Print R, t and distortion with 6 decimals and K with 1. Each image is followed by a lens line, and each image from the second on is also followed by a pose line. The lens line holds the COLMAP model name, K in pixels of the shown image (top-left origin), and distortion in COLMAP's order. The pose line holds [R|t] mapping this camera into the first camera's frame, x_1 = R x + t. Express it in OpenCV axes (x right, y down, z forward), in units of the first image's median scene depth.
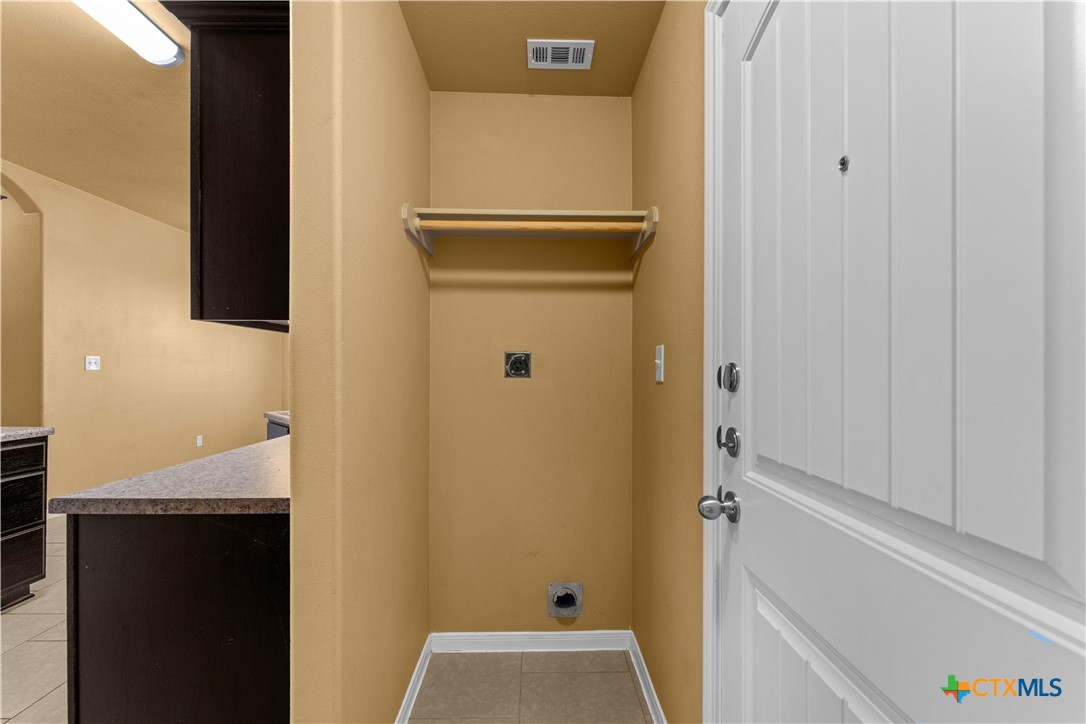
lens RADIAL K [[434.4, 0, 538.9], [0, 434.4, 370.3], [0, 0, 1]] dist [0.001741, -0.000630]
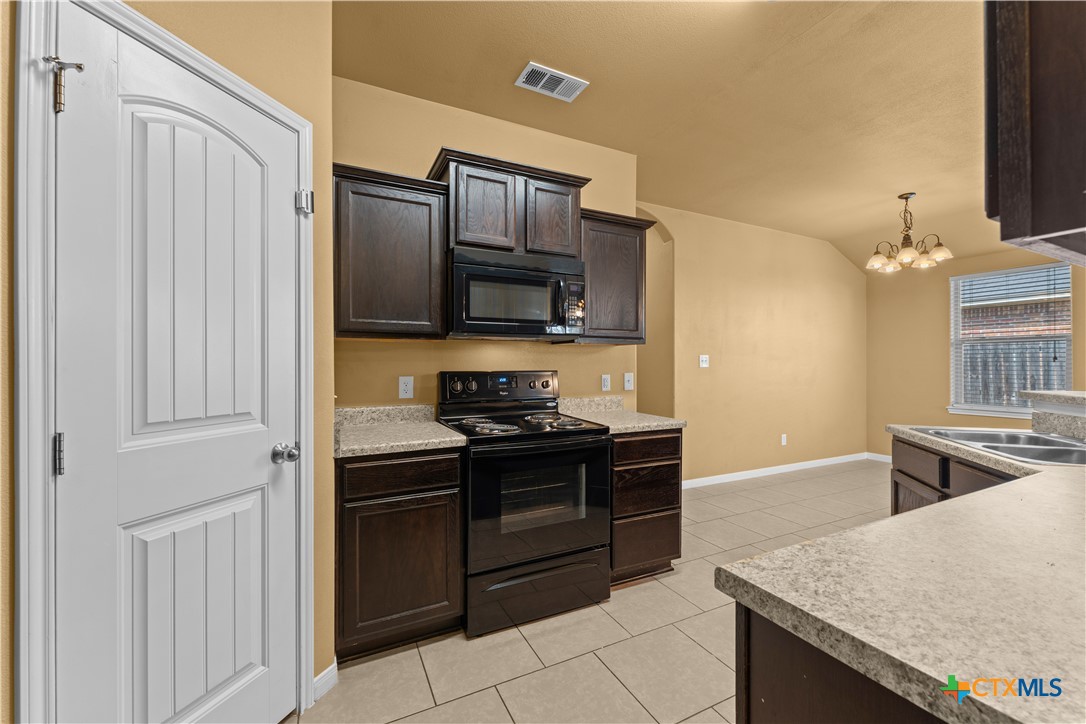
lens RADIAL K [[434.4, 0, 539.4], [0, 434.4, 367.4], [0, 0, 1]] dist [0.001741, -0.000630]
pose [[0.418569, 0.000268, -0.908185, -0.305092], [0.000495, 1.000000, 0.000523, -0.001625], [0.908185, -0.000669, 0.418569, 0.230472]]
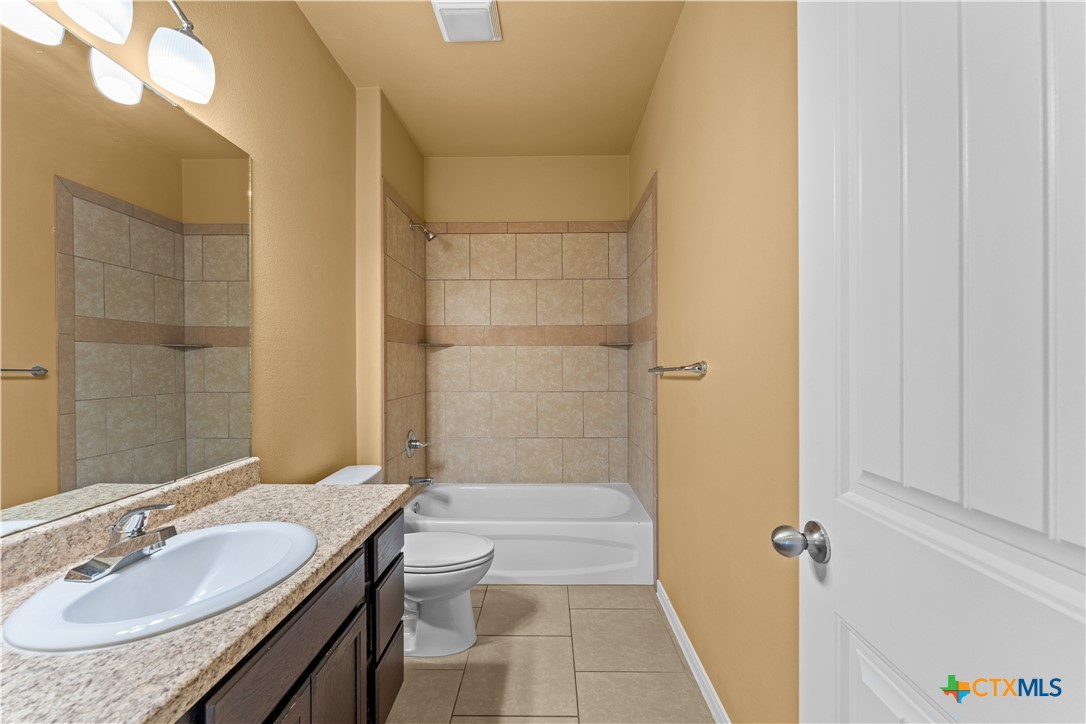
lens RADIAL K [[434.4, 0, 538.7], [0, 434.4, 360.8], [0, 0, 1]] dist [0.001741, -0.000630]
pose [[-0.998700, -0.004343, 0.050796, -0.757064], [-0.004380, 0.999990, -0.000619, -0.050136], [-0.050793, -0.000841, -0.998709, 0.745730]]
